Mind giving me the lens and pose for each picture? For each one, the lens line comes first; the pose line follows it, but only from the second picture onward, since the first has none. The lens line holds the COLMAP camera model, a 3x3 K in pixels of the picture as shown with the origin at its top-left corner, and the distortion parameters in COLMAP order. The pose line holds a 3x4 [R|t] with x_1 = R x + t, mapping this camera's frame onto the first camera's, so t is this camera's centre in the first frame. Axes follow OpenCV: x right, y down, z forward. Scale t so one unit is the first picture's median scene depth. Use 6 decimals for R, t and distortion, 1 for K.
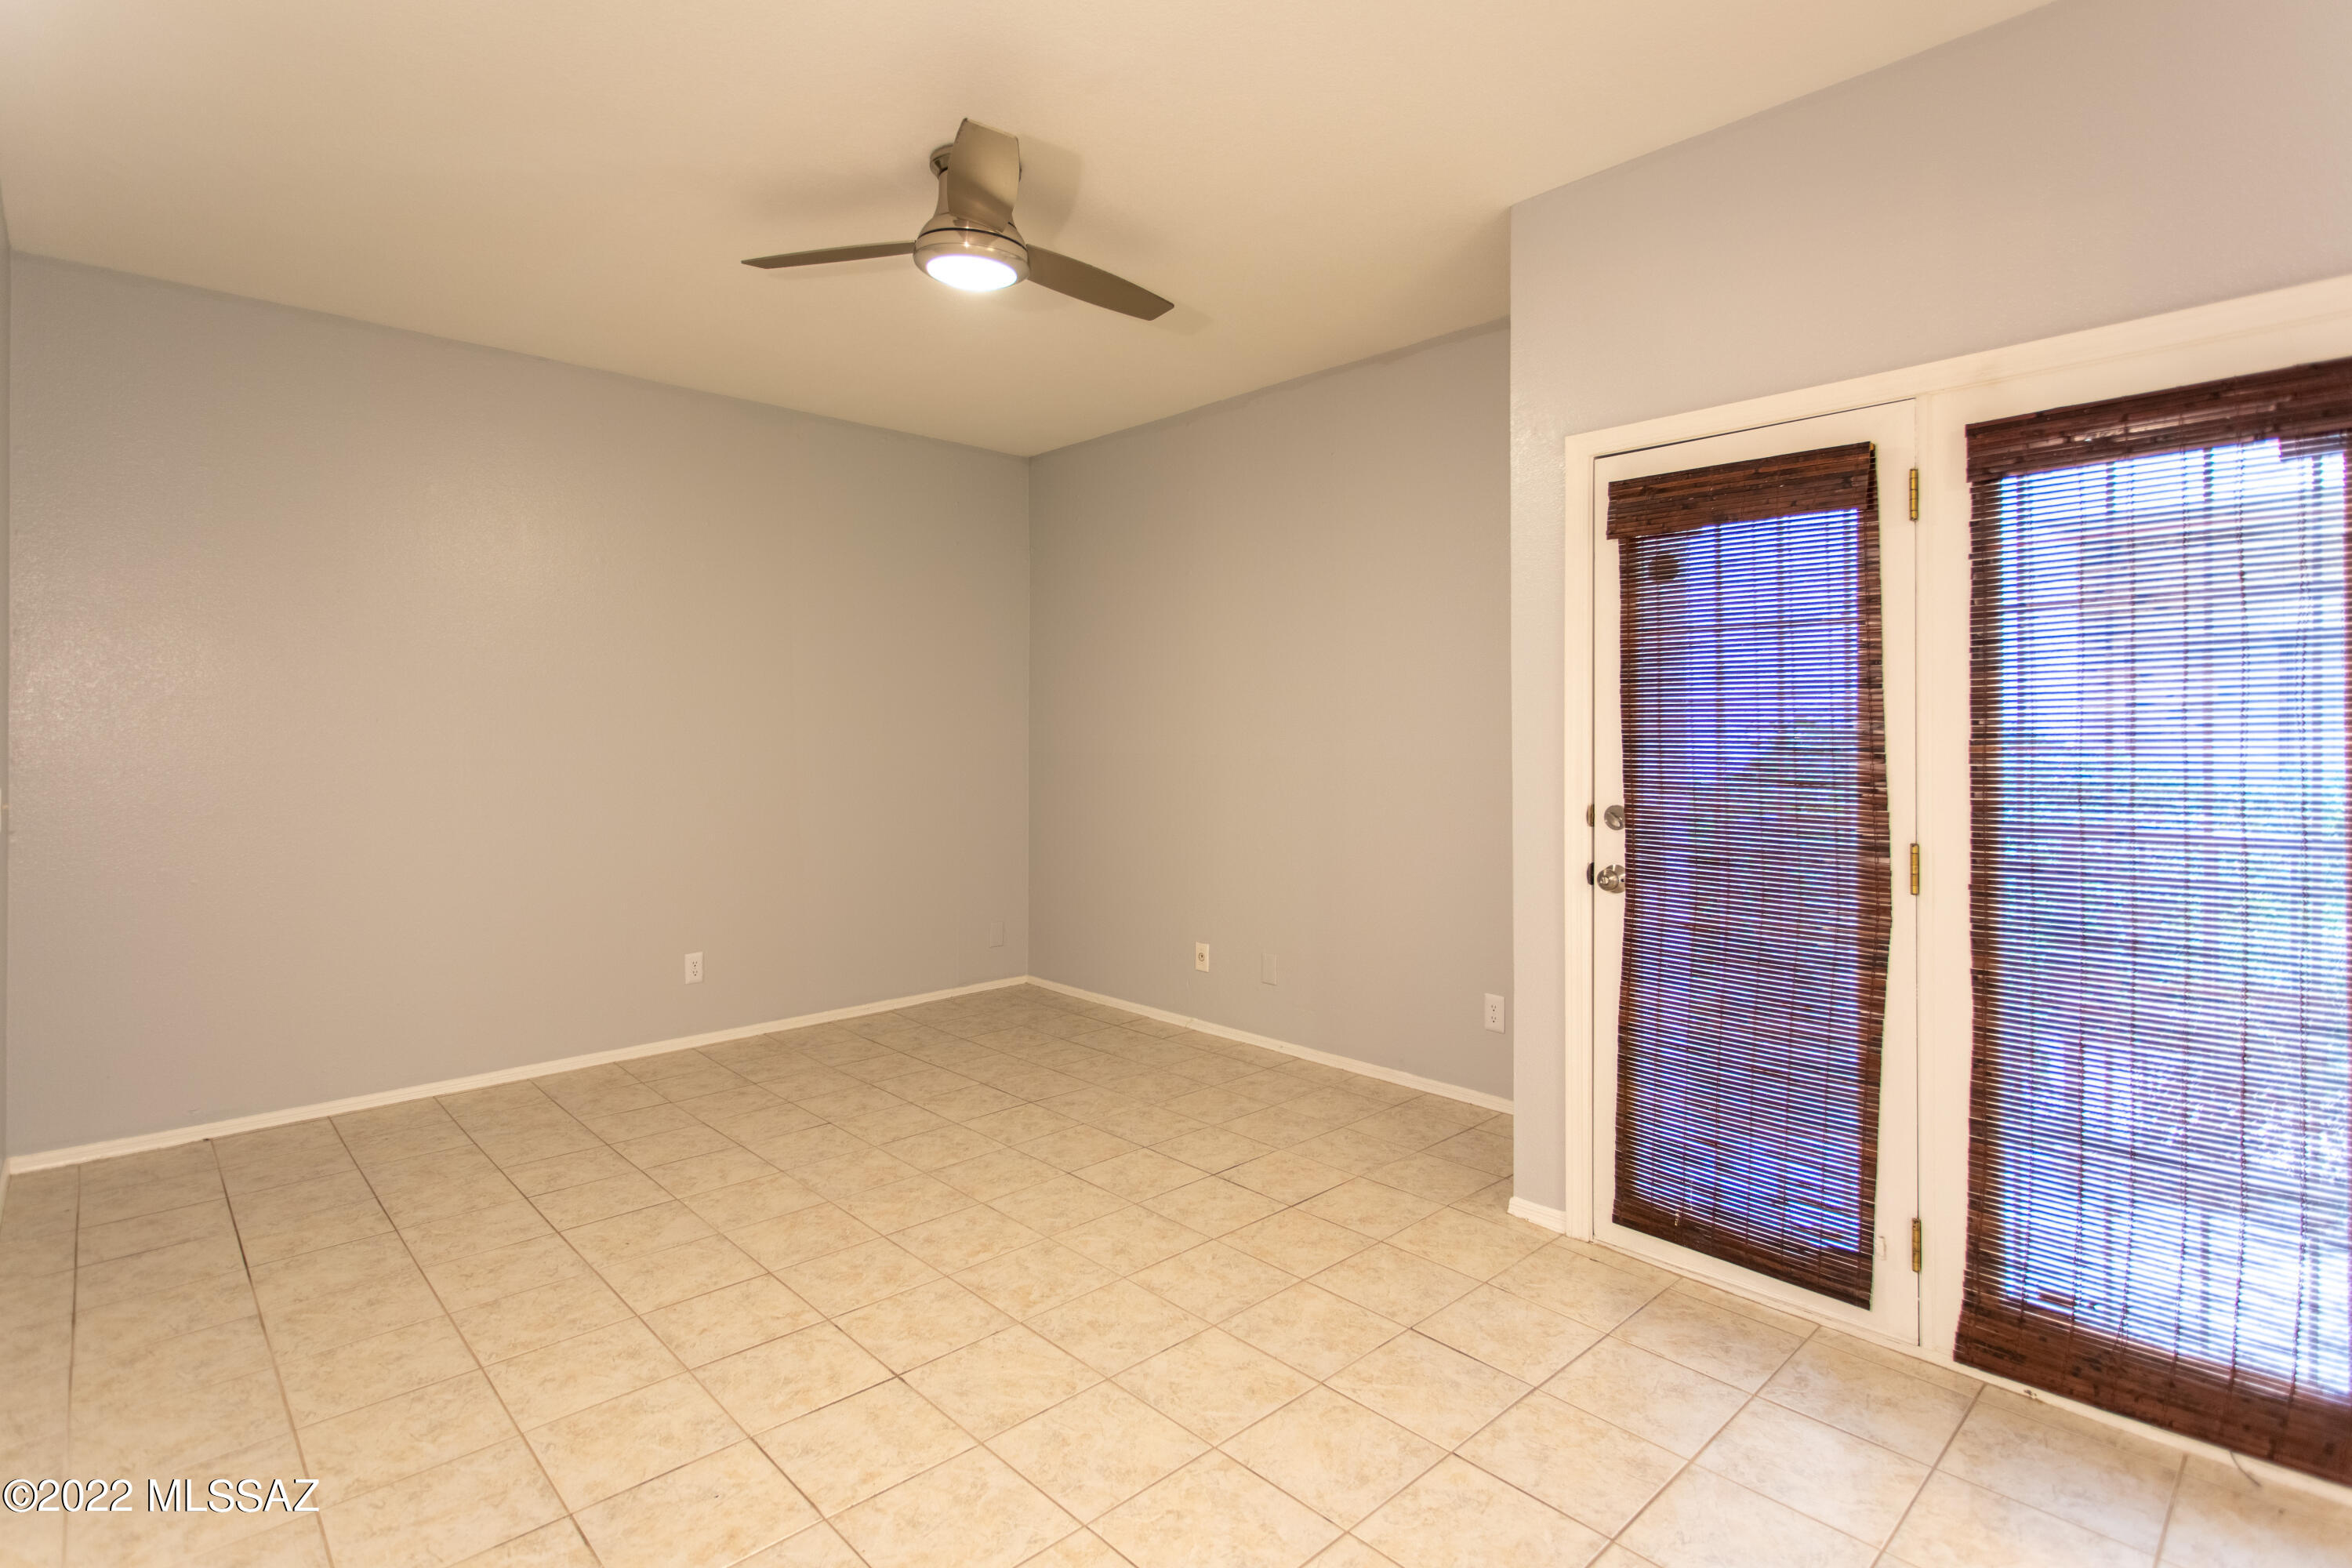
lens RADIAL K [[1143.9, 0, 1159.5], [0, 1143.9, 731.0], [0, 0, 1]] dist [0.004100, -0.001304]
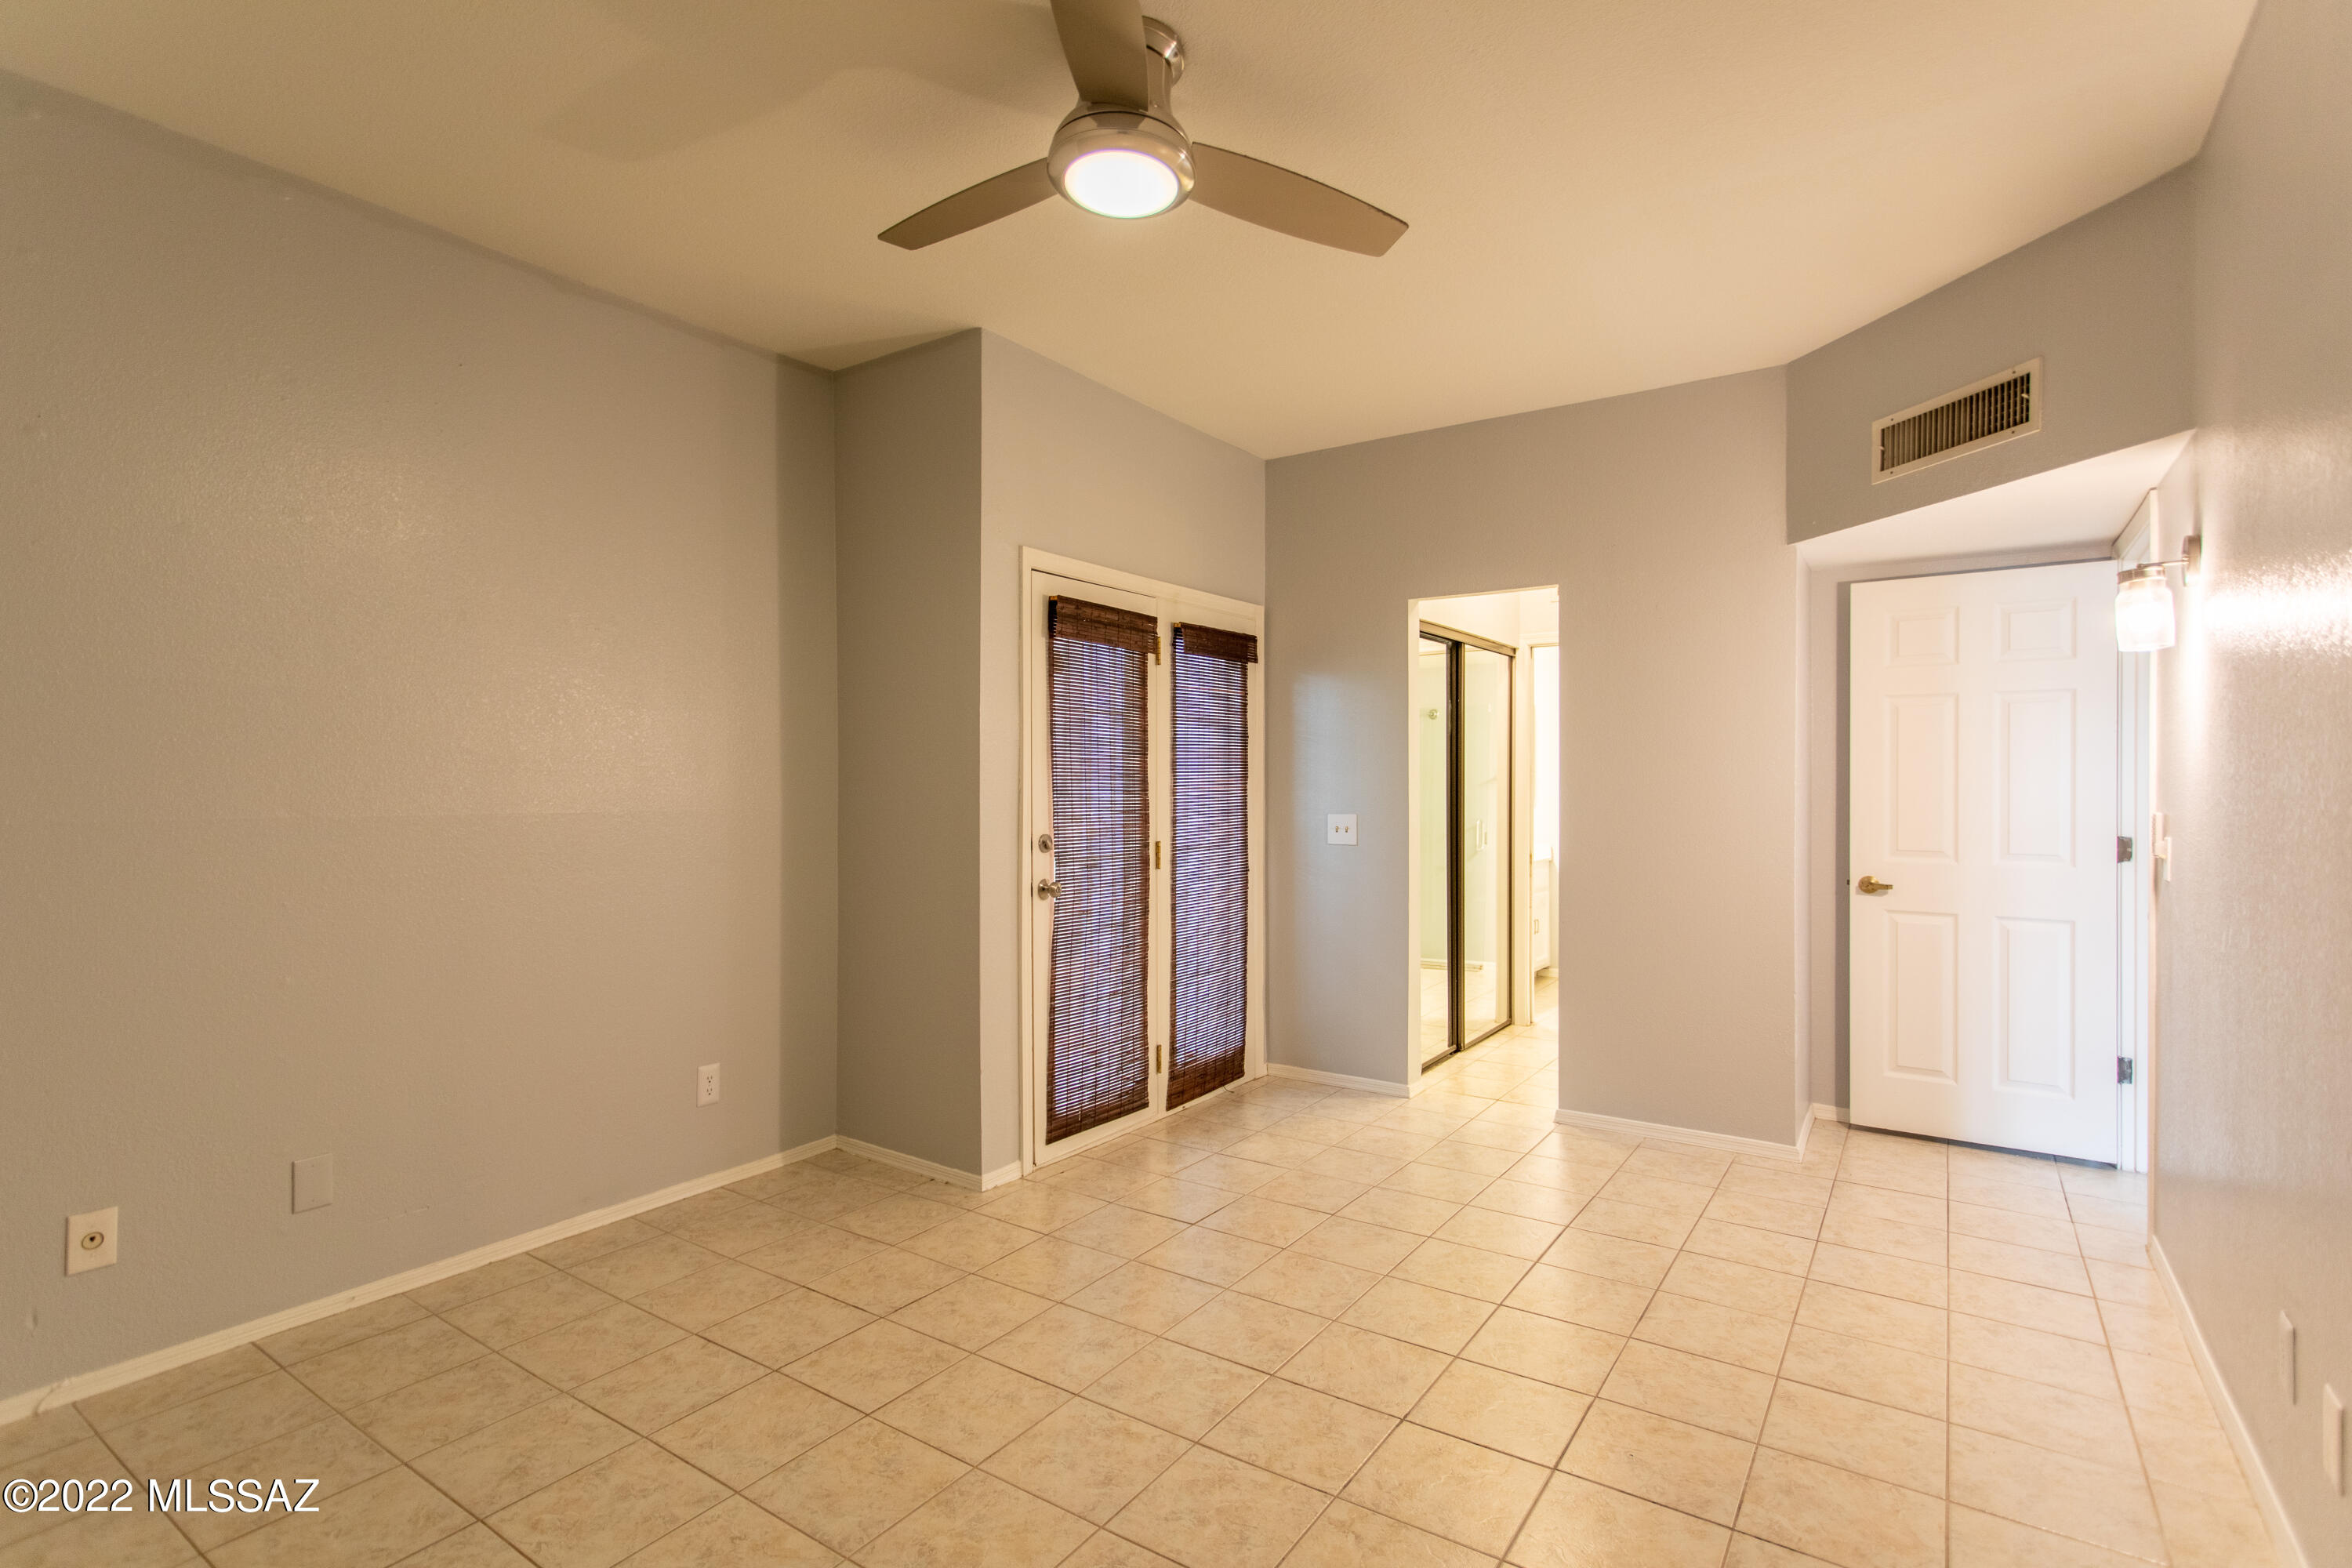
lens RADIAL K [[1143.9, 0, 1178.8], [0, 1143.9, 780.2], [0, 0, 1]] dist [0.004100, -0.001304]
pose [[-0.233035, 0.002870, 0.972464, -1.006423], [-0.003003, 0.999989, -0.003671, 0.005941], [-0.972464, -0.003776, -0.233024, 1.237323]]
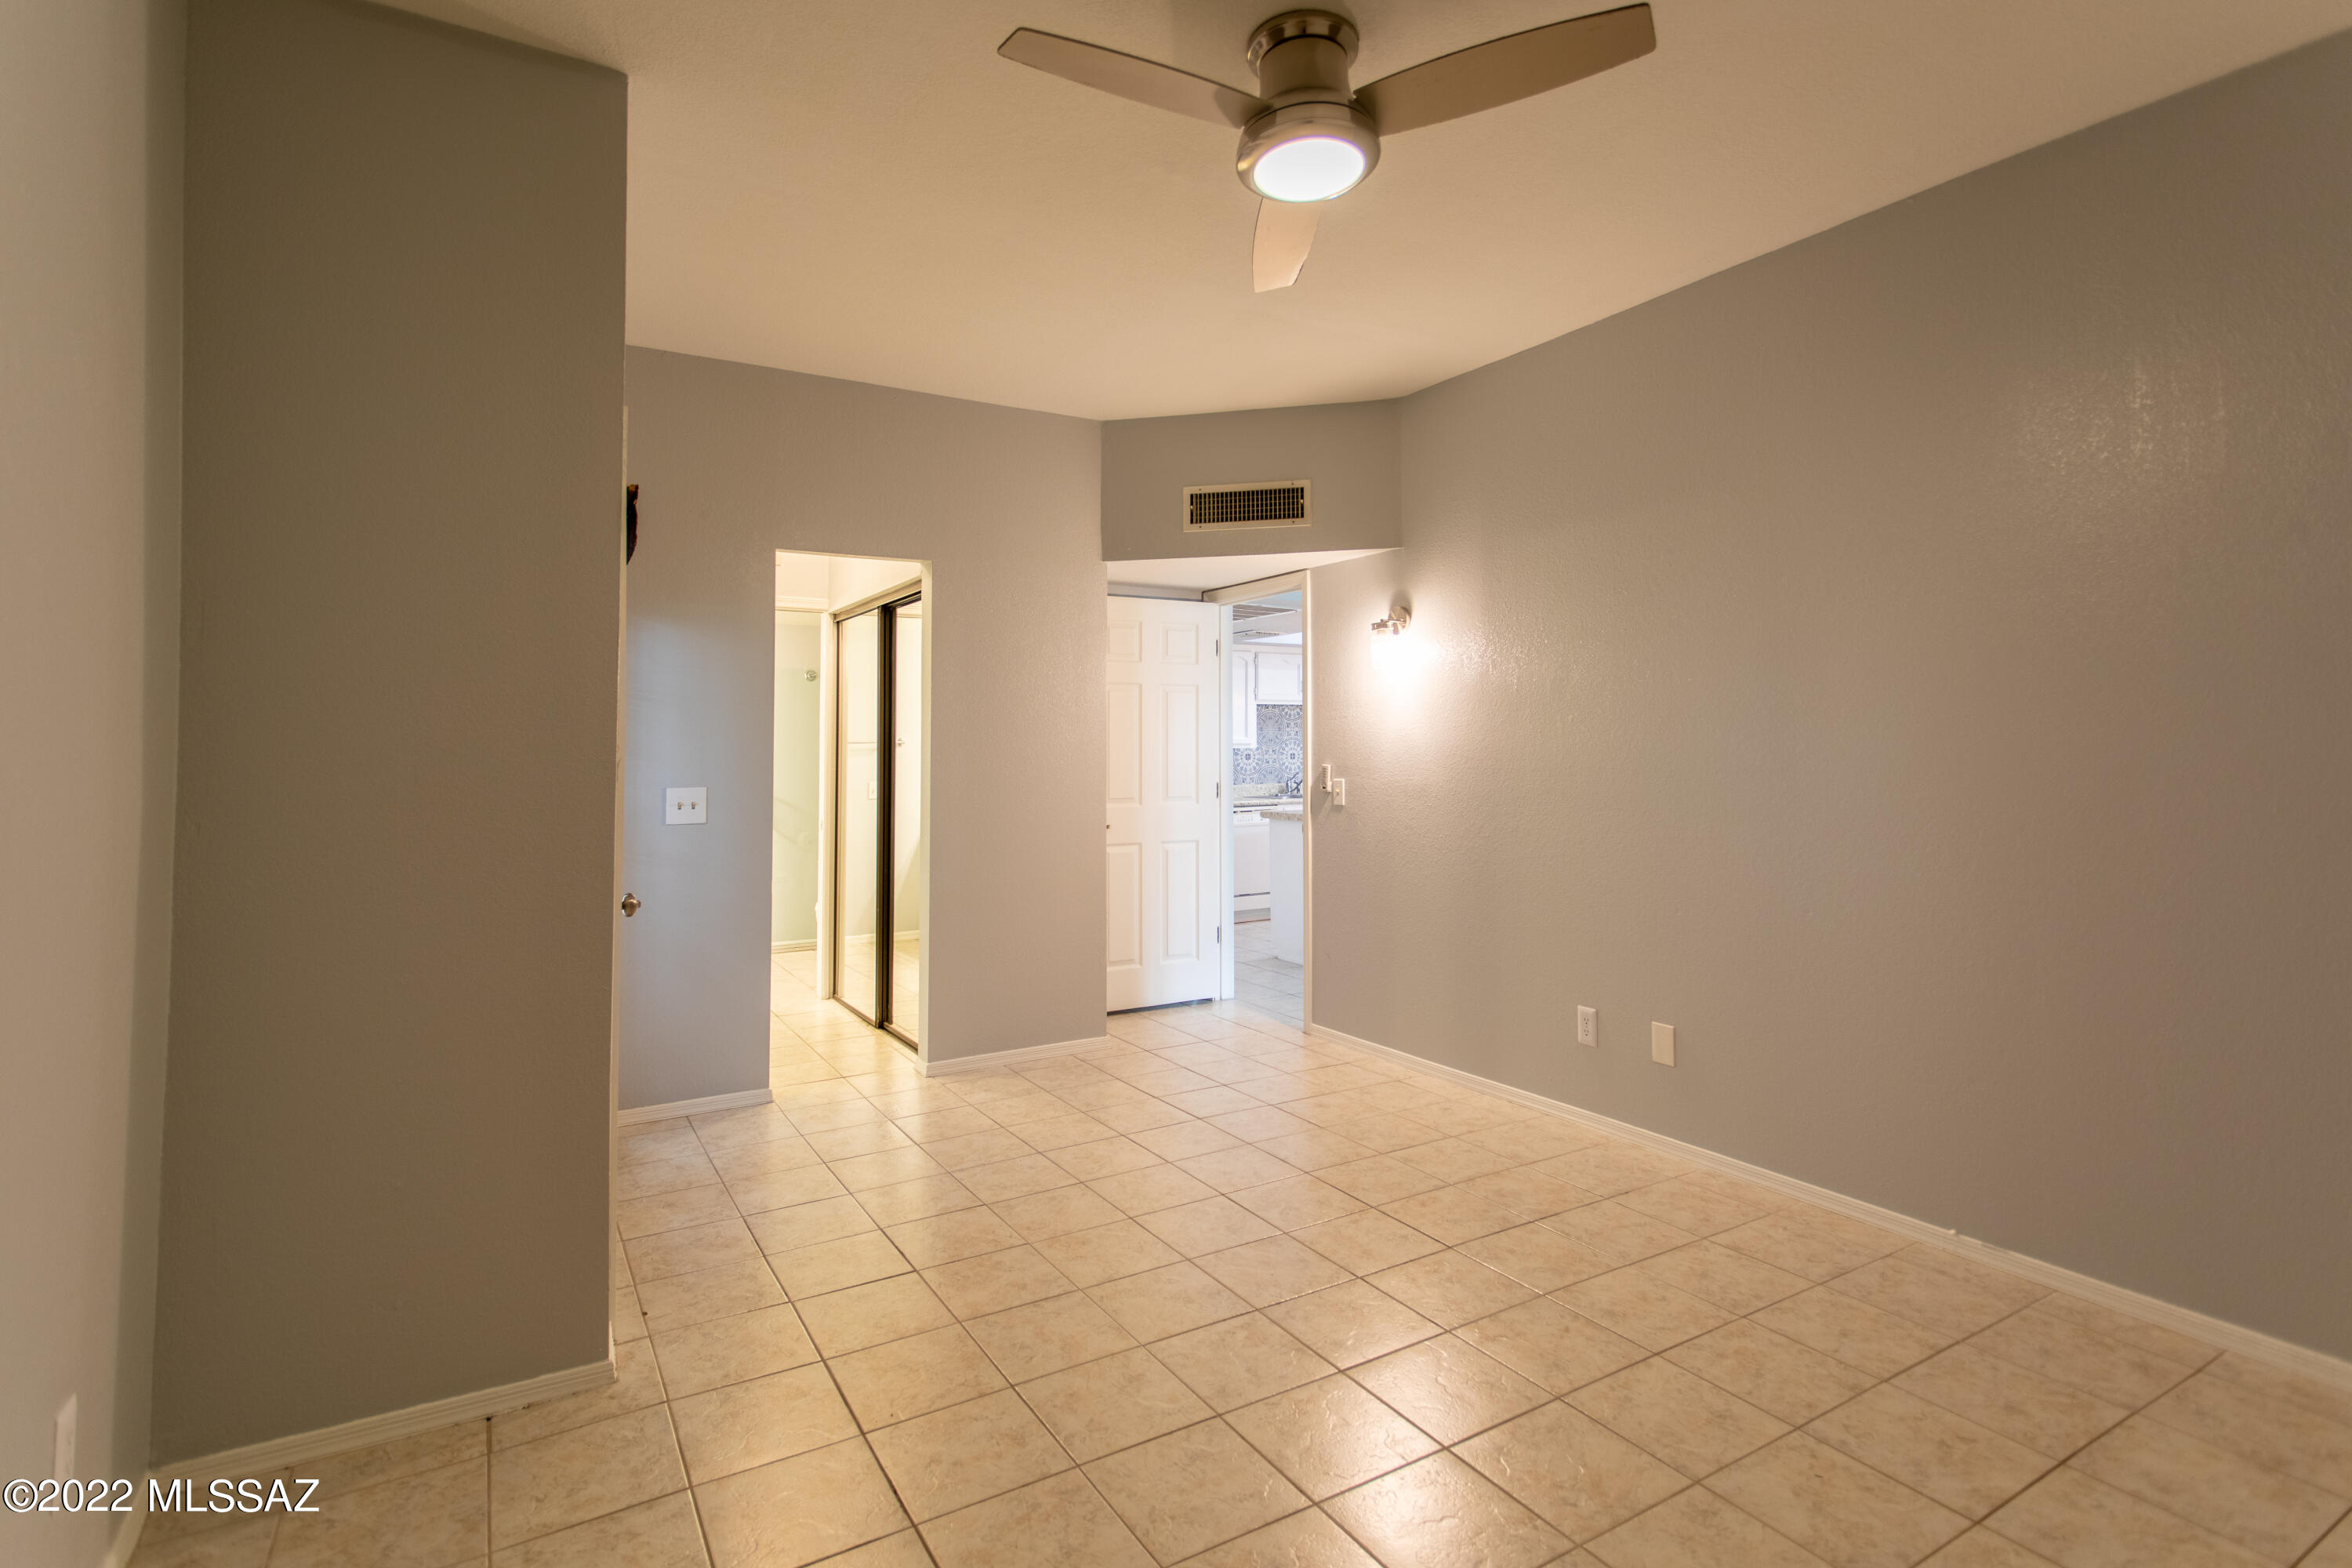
lens RADIAL K [[1143.9, 0, 1192.1], [0, 1143.9, 704.0], [0, 0, 1]] dist [0.004100, -0.001304]
pose [[-0.982592, 0.013787, 0.185266, -0.249402], [0.006326, 0.999147, -0.040806, 0.007104], [-0.185671, -0.038924, -0.981841, 1.940281]]
